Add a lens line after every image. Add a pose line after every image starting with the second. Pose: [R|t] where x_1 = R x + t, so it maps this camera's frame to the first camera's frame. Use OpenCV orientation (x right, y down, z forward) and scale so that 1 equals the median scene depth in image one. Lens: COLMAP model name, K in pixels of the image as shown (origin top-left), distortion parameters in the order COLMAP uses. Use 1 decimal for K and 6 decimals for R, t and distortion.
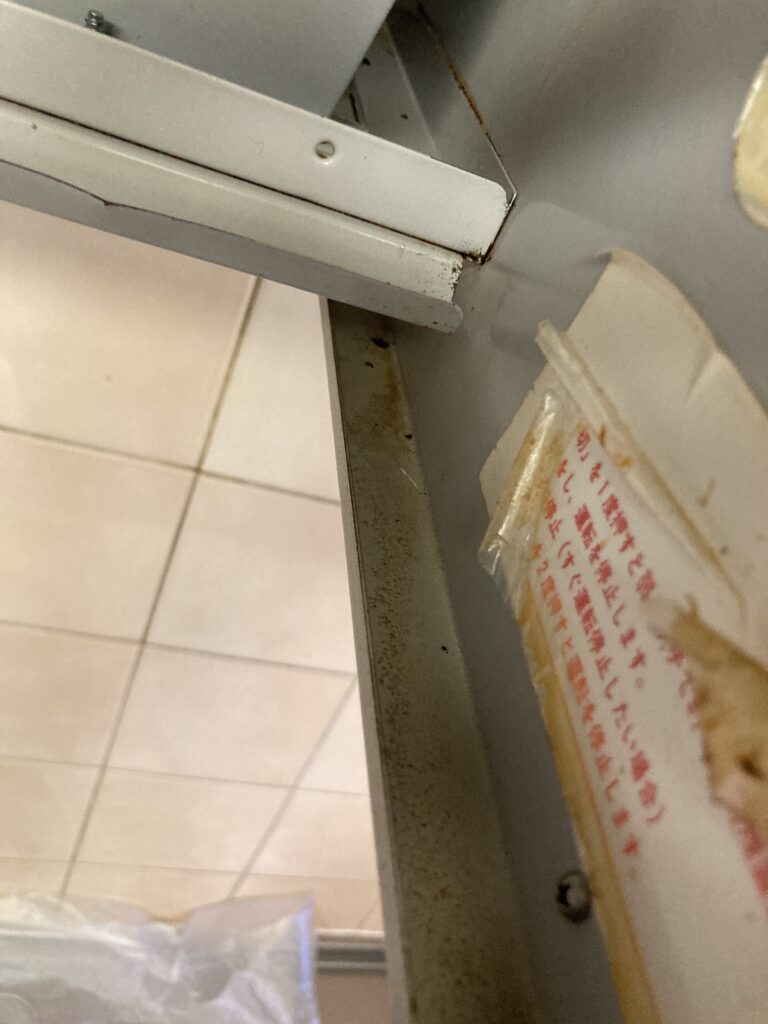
lens RADIAL K [[862.0, 0, 384.0], [0, 862.0, 512.0], [0, 0, 1]] dist [0.004319, -0.152559]
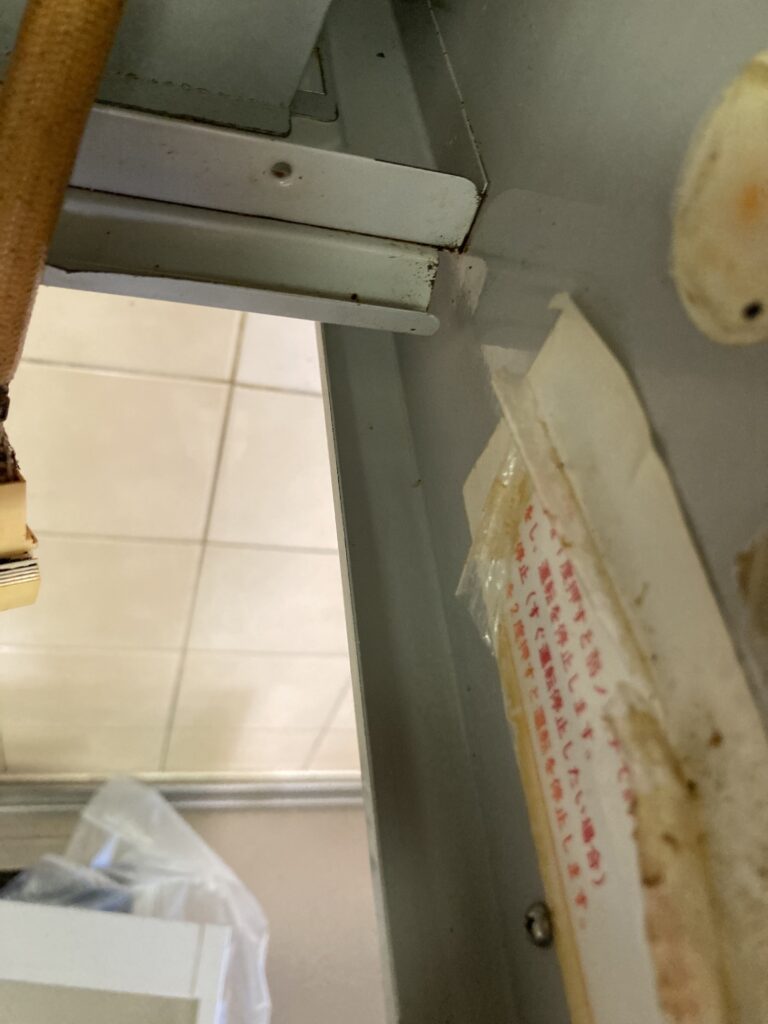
lens RADIAL K [[862.0, 0, 384.0], [0, 862.0, 512.0], [0, 0, 1]] dist [0.004319, -0.152559]
pose [[0.993922, -0.071658, -0.083575, 0.126610], [0.086227, 0.978699, 0.186316, -0.270845], [0.068443, -0.192390, 0.978929, -0.020091]]
